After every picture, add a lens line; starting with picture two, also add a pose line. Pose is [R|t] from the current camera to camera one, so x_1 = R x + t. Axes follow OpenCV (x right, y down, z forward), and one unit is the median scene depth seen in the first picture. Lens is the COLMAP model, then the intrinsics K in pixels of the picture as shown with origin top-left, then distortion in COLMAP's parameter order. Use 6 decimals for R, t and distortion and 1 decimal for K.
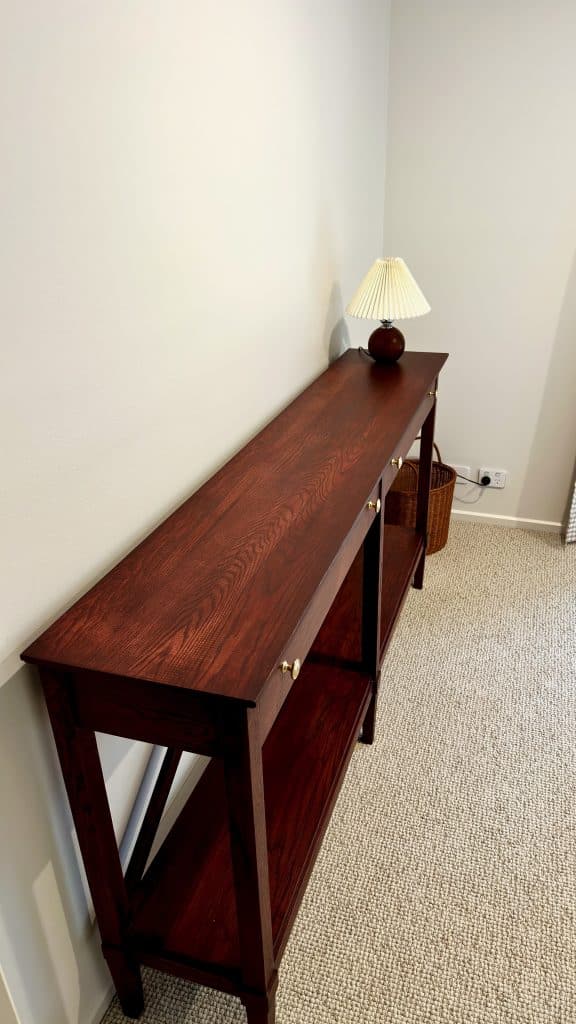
lens RADIAL K [[722.7, 0, 324.0], [0, 722.7, 520.7], [0, 0, 1]] dist [0.065158, -0.076996]
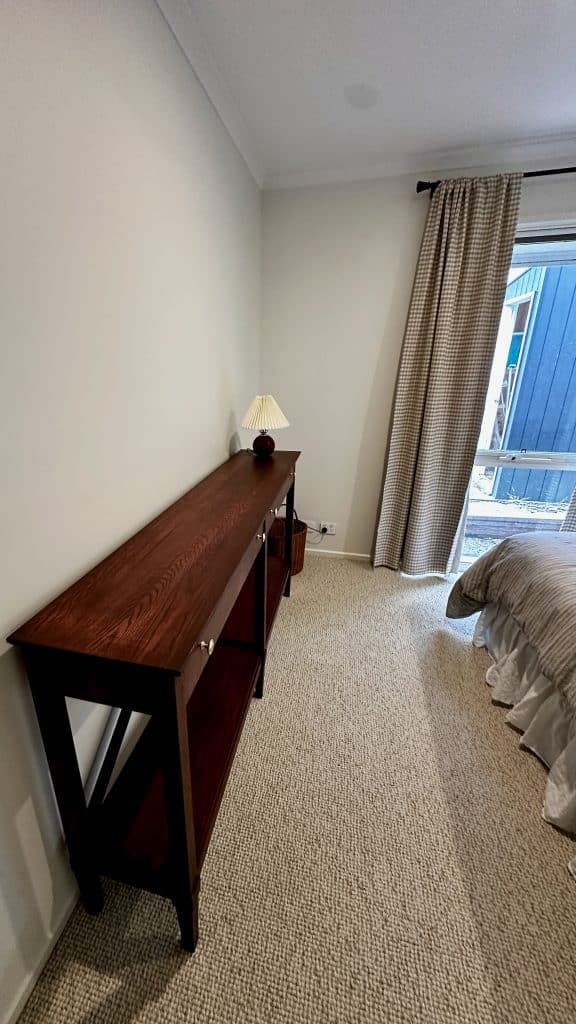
lens RADIAL K [[409.7, 0, 237.8], [0, 409.7, 513.0], [0, 0, 1]] dist [-0.000308, 0.000076]
pose [[0.999478, -0.015360, 0.028407, -0.003413], [0.018735, 0.992273, -0.122647, 0.034685], [-0.026304, 0.123115, 0.992044, 0.135580]]
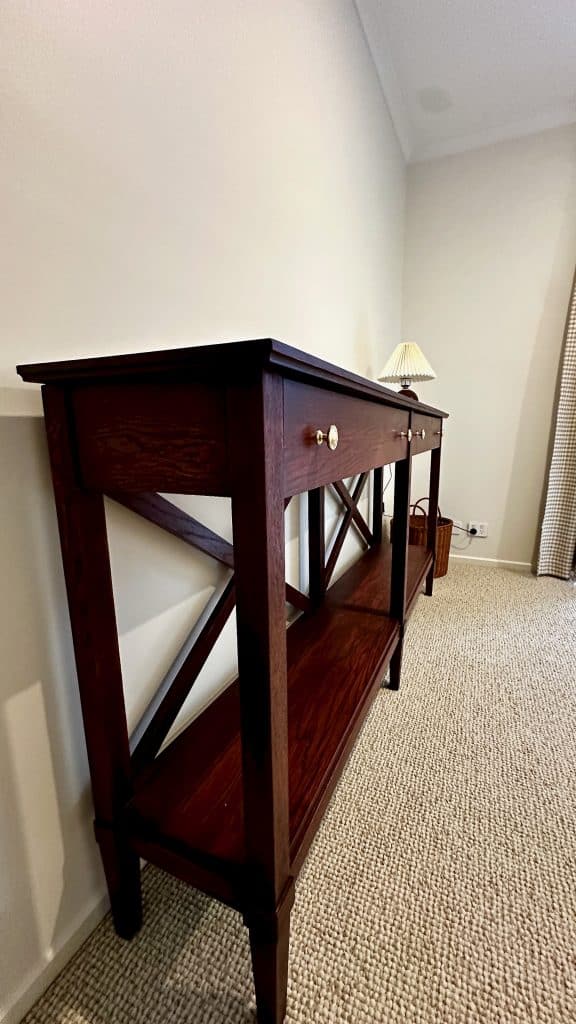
lens RADIAL K [[409.4, 0, 310.4], [0, 409.4, 511.8], [0, 0, 1]] dist [-0.001391, 0.000669]
pose [[0.993285, 0.025204, -0.112916, -0.006087], [-0.055599, 0.959884, -0.274830, 0.295972], [0.101459, 0.279262, 0.954840, 0.395565]]
